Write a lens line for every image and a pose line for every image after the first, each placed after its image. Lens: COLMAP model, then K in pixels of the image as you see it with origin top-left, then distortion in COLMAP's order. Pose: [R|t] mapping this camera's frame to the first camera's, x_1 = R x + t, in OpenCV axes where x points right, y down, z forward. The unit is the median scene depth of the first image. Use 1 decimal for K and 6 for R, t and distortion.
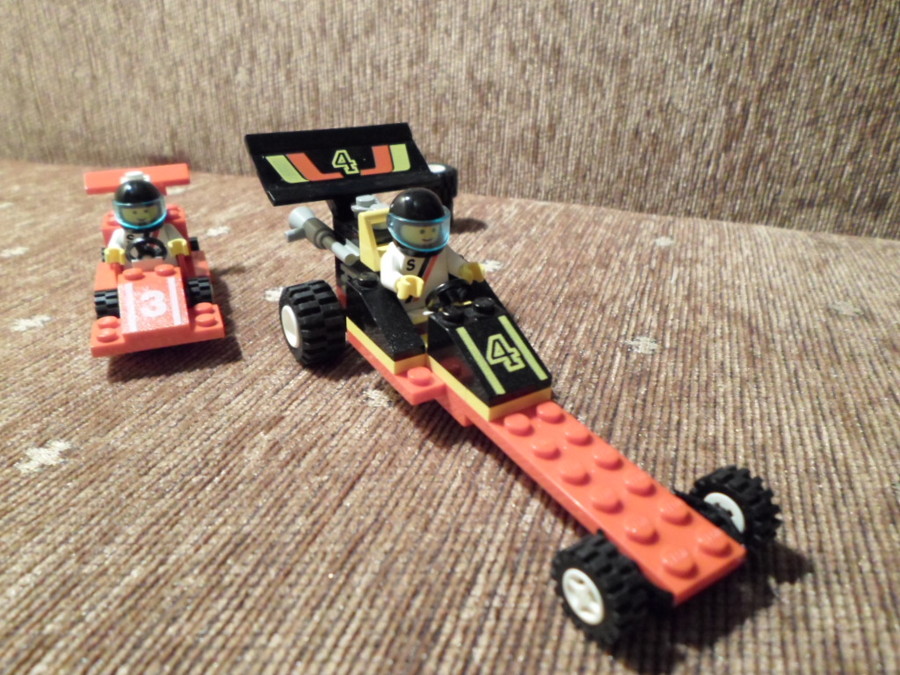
lens RADIAL K [[681.9, 0, 453.2], [0, 681.9, 338.0], [0, 0, 1]] dist [-0.028003, -0.000415]
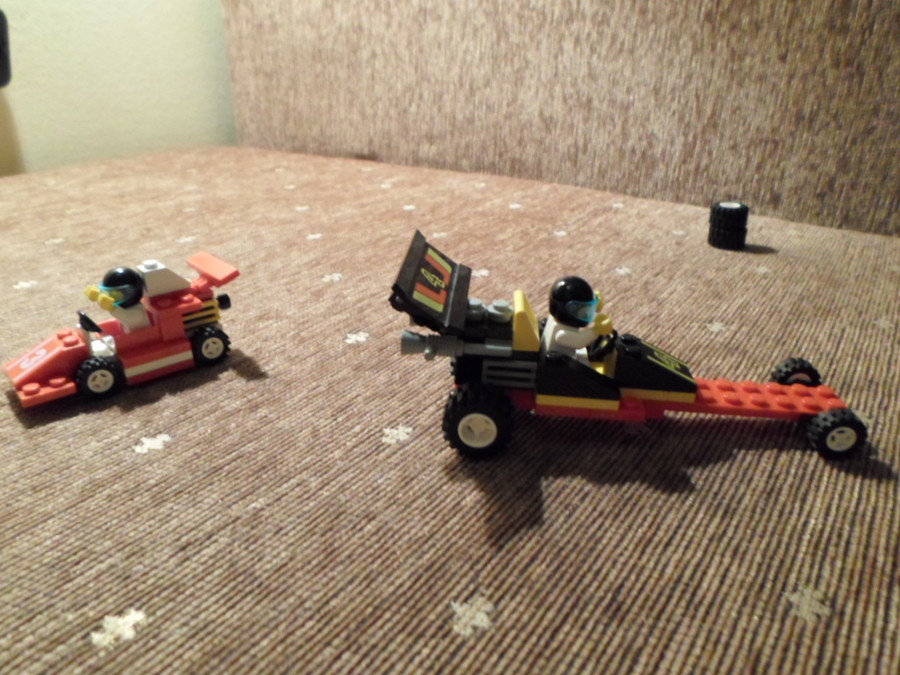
lens RADIAL K [[681.9, 0, 458.8], [0, 681.9, 344.8], [0, 0, 1]] dist [-0.028003, -0.000415]
pose [[0.967574, 0.113961, -0.225417, 0.315213], [-0.123616, 0.991902, -0.029141, 0.298452], [0.220271, 0.056061, 0.973826, -0.756946]]
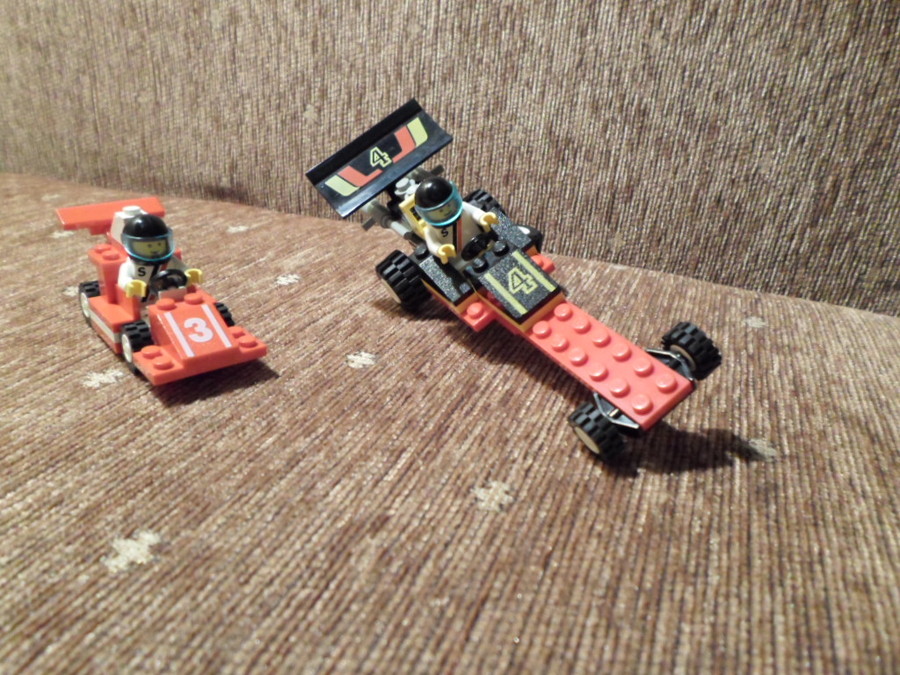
lens RADIAL K [[681.9, 0, 455.2], [0, 681.9, 342.1], [0, 0, 1]] dist [-0.028003, -0.000415]
pose [[0.997747, 0.065707, -0.013518, -0.085738], [-0.066109, 0.997305, -0.031830, -0.050504], [0.011390, 0.032652, 0.999402, 0.040449]]
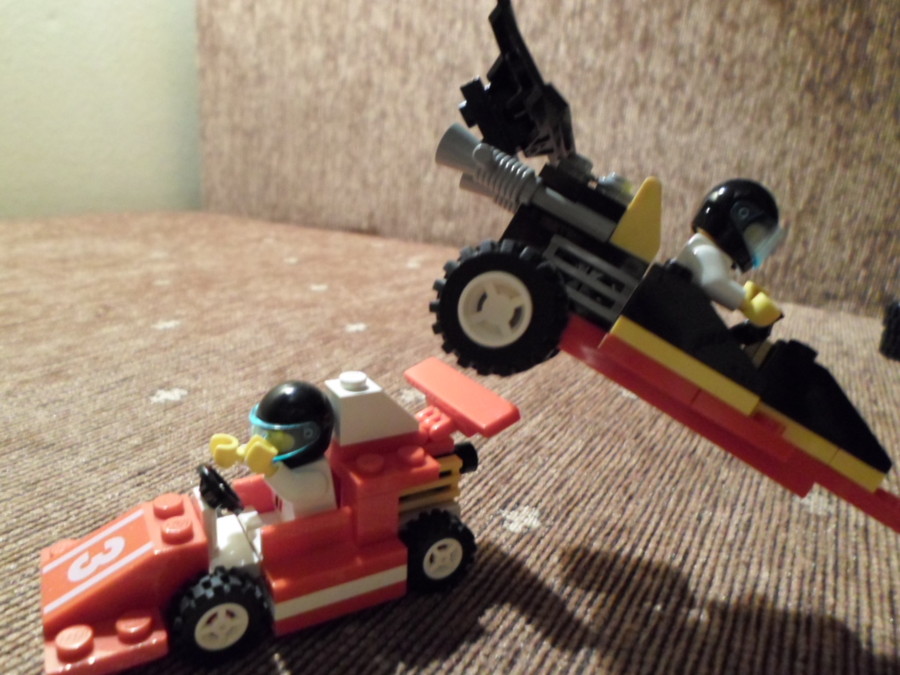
lens RADIAL K [[681.9, 0, 456.0], [0, 681.9, 345.4], [0, 0, 1]] dist [-0.028003, -0.000415]
pose [[0.983819, 0.115619, -0.136867, -0.023808], [-0.138426, 0.975506, -0.170960, 0.249144], [0.113749, 0.187139, 0.975725, -0.419641]]
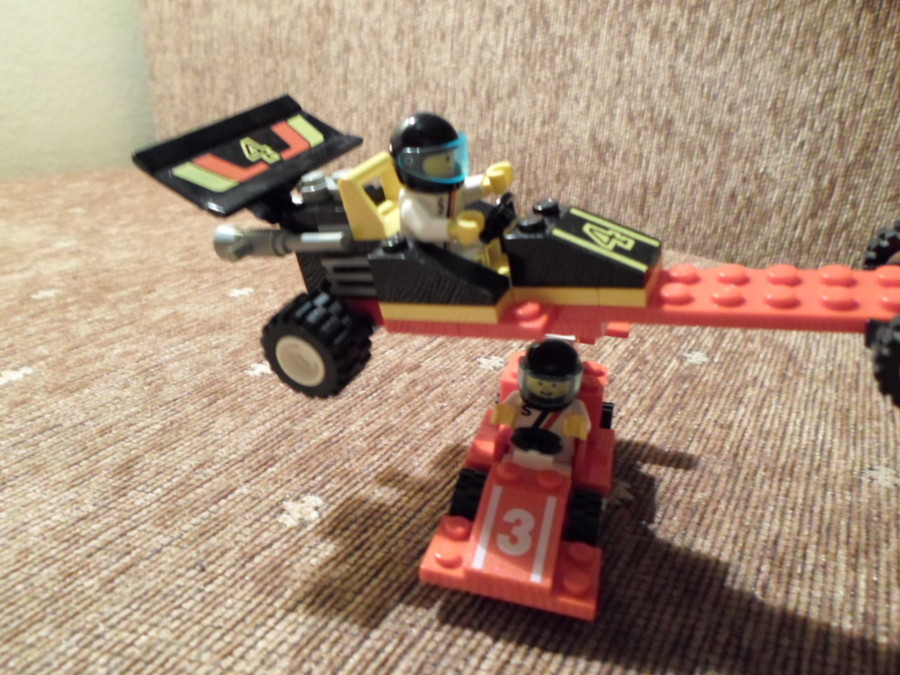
lens RADIAL K [[681.9, 0, 456.5], [0, 681.9, 343.4], [0, 0, 1]] dist [-0.028003, -0.000415]
pose [[0.980926, 0.113139, -0.158061, 0.023896], [-0.122066, 0.991364, -0.047931, 0.062859], [0.151273, 0.066311, 0.986265, -0.202216]]
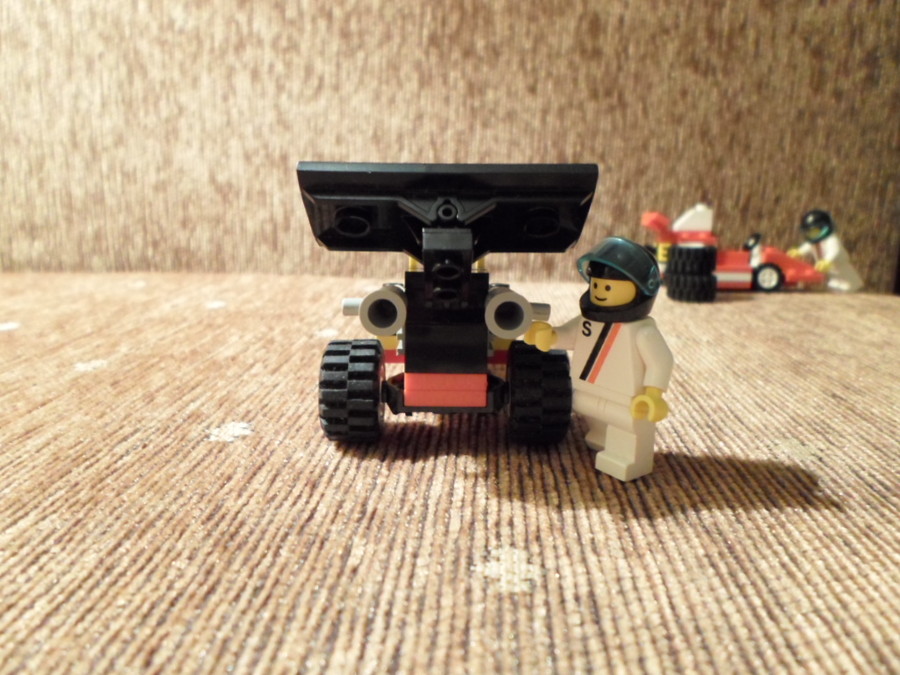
lens RADIAL K [[681.9, 0, 448.1], [0, 681.9, 339.6], [0, 0, 1]] dist [-0.028003, -0.000415]
pose [[0.962026, -0.059168, 0.266466, 0.100689], [0.118931, 0.969546, -0.214093, 0.199745], [-0.245684, 0.237654, 0.939766, -0.138025]]
